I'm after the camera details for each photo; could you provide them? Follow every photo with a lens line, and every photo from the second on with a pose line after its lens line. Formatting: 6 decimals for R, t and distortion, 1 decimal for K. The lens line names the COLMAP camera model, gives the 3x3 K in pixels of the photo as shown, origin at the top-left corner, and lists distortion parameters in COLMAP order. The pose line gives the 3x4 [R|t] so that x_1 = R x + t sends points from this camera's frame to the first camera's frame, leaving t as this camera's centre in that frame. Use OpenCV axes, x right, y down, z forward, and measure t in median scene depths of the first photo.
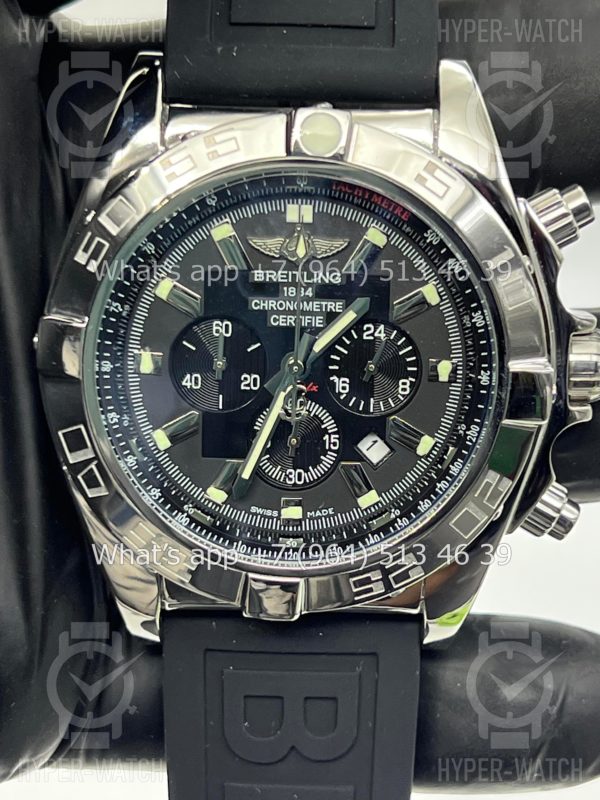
lens RADIAL K [[1909.6, 0, 307.0], [0, 1909.6, 426.8], [0, 0, 1]] dist [0.272657, 0.000000]
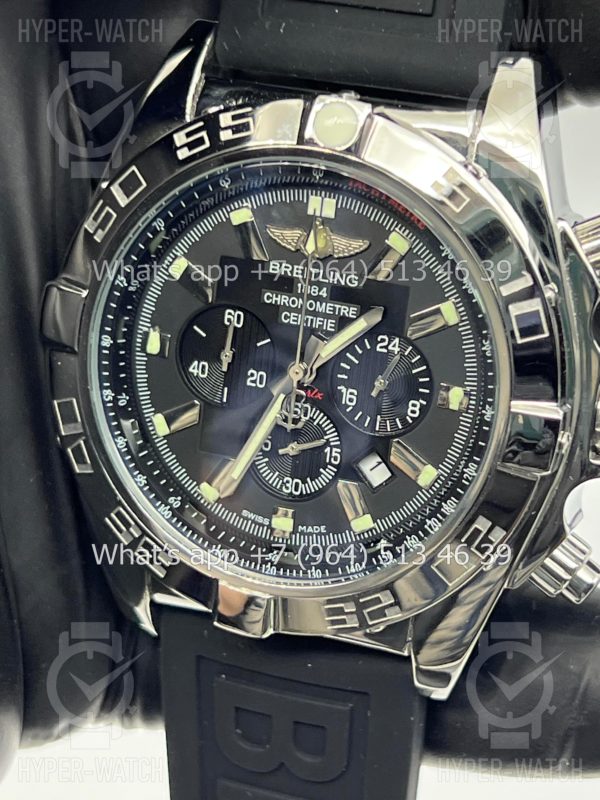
lens RADIAL K [[1909.6, 0, 297.5], [0, 1909.6, 400.6], [0, 0, 1]] dist [0.272657, 0.000000]
pose [[0.941377, 0.151060, -0.301646, 0.274670], [-0.143654, 0.988524, 0.046724, -0.059766], [0.305243, -0.000652, 0.952274, 0.115589]]
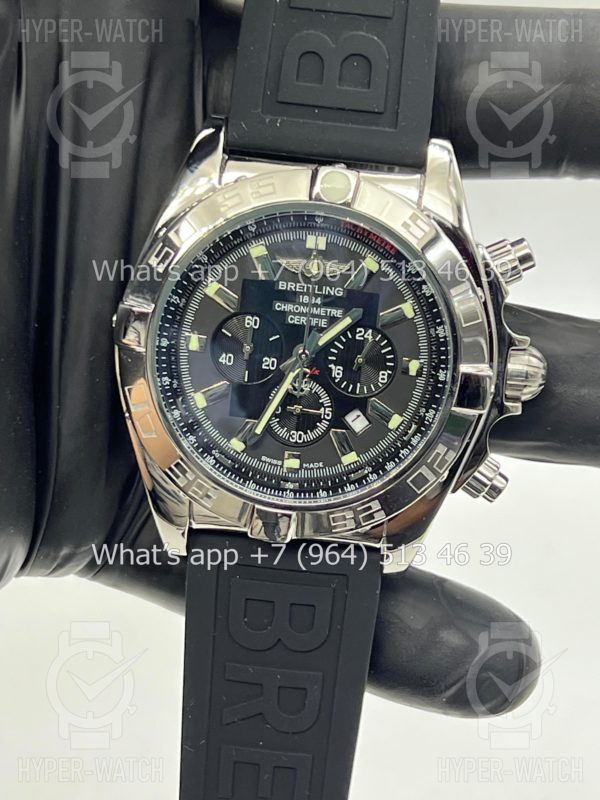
lens RADIAL K [[1909.6, 0, 304.9], [0, 1909.6, 404.7], [0, 0, 1]] dist [0.272657, 0.000000]
pose [[0.995714, 0.087402, -0.030226, 0.038553], [-0.087850, 0.996038, -0.013804, 0.022017], [0.028900, 0.016400, 0.999448, -0.345605]]
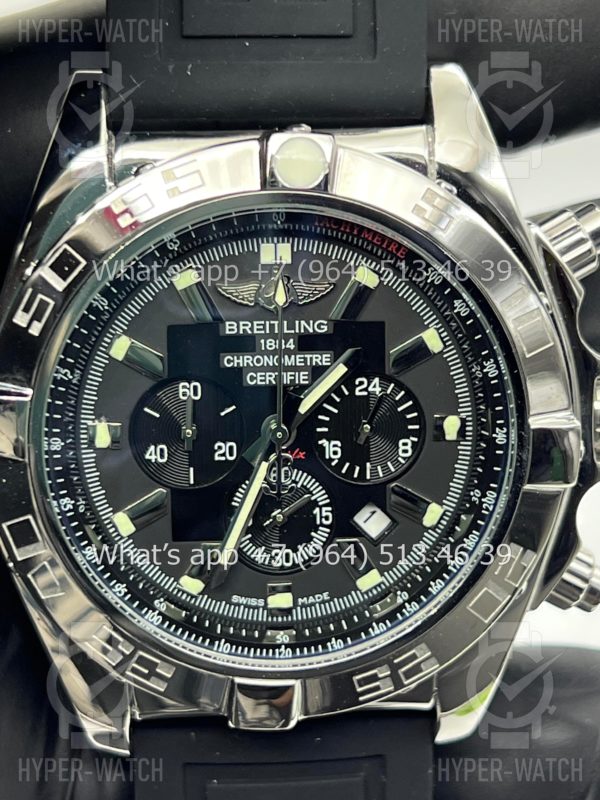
lens RADIAL K [[1909.6, 0, 300.5], [0, 1909.6, 397.1], [0, 0, 1]] dist [0.272657, 0.000000]
pose [[0.997491, -0.047147, 0.052818, -0.040463], [0.046207, 0.998753, 0.018880, -0.062489], [-0.053642, -0.016392, 0.998426, 0.147531]]
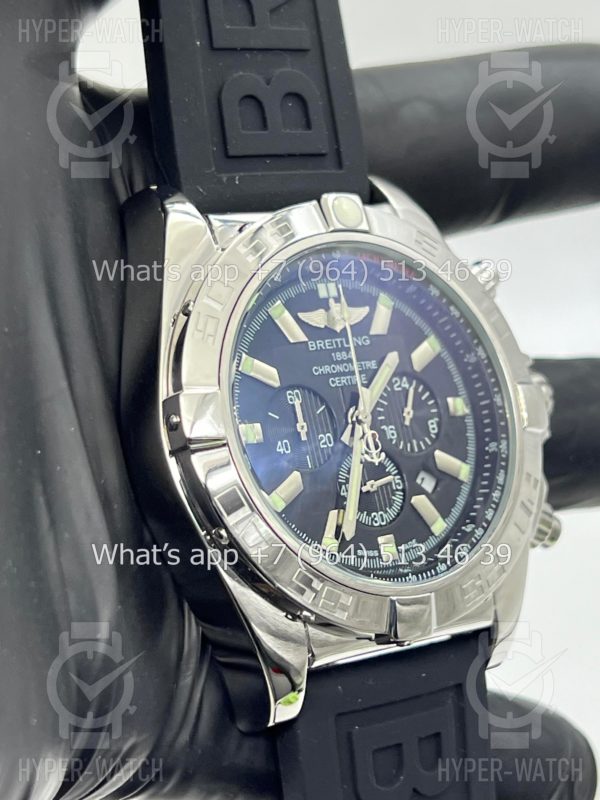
lens RADIAL K [[1909.6, 0, 300.0], [0, 1909.6, 401.0], [0, 0, 1]] dist [0.272657, 0.000000]
pose [[0.798289, -0.122270, 0.589733, -0.694655], [0.324981, 0.911844, -0.250856, 0.229384], [-0.507072, 0.391907, 0.767650, 0.151304]]
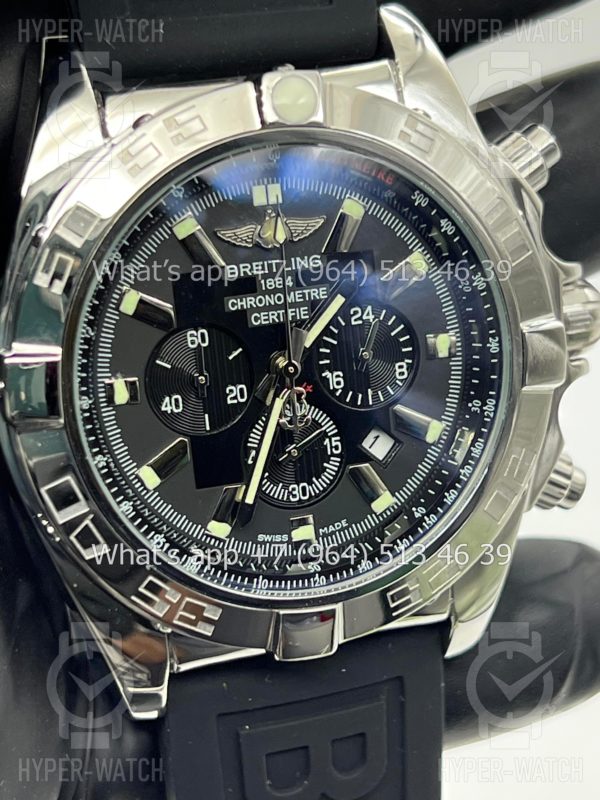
lens RADIAL K [[1909.6, 0, 297.2], [0, 1909.6, 394.8], [0, 0, 1]] dist [0.272657, 0.000000]
pose [[0.943815, -0.166723, 0.285337, -0.253999], [0.174682, 0.984622, -0.002481, -0.016168], [-0.280535, 0.052185, 0.958424, 0.157387]]
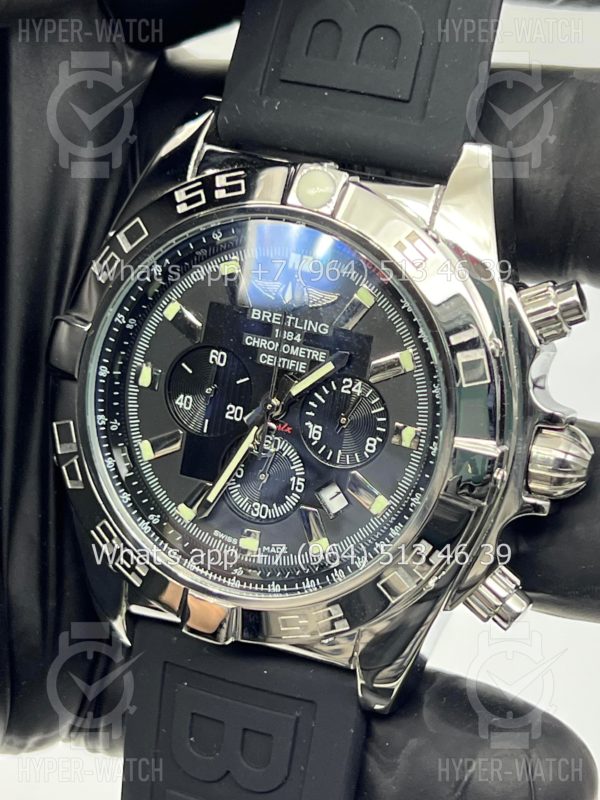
lens RADIAL K [[1909.6, 0, 297.7], [0, 1909.6, 404.3], [0, 0, 1]] dist [0.272657, 0.000000]
pose [[0.927398, 0.184587, -0.325363, 0.346021], [-0.205900, 0.978049, -0.032015, -0.001458], [0.312312, 0.096683, 0.945047, 0.016490]]
